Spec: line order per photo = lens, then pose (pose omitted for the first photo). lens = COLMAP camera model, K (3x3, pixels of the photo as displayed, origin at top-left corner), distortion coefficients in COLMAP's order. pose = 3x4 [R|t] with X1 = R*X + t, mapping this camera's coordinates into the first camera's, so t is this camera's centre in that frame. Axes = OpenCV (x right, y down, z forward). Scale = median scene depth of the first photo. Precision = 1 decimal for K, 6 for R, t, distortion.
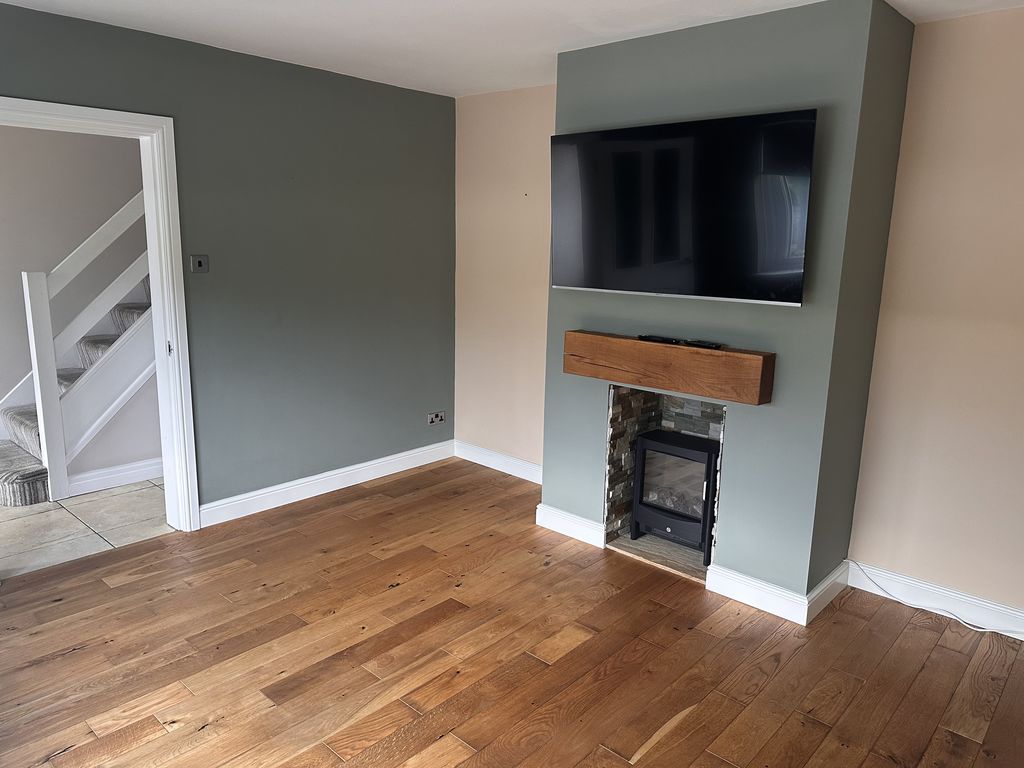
lens RADIAL K [[732.5, 0, 519.0], [0, 732.5, 385.7], [0, 0, 1]] dist [0.116110, -0.085695]
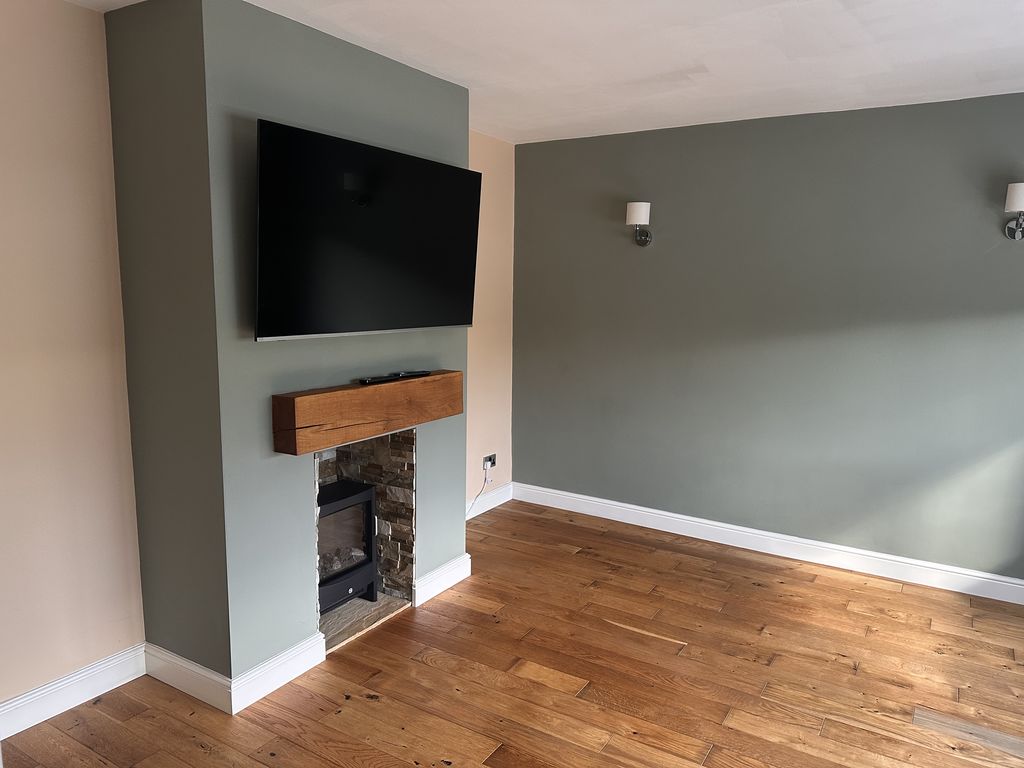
lens RADIAL K [[732.5, 0, 519.0], [0, 732.5, 385.7], [0, 0, 1]] dist [0.116110, -0.085695]
pose [[-0.191908, -0.164966, 0.967449, -0.778289], [0.176240, 0.963954, 0.199330, -0.220687], [-0.965459, 0.208756, -0.155917, 1.035023]]
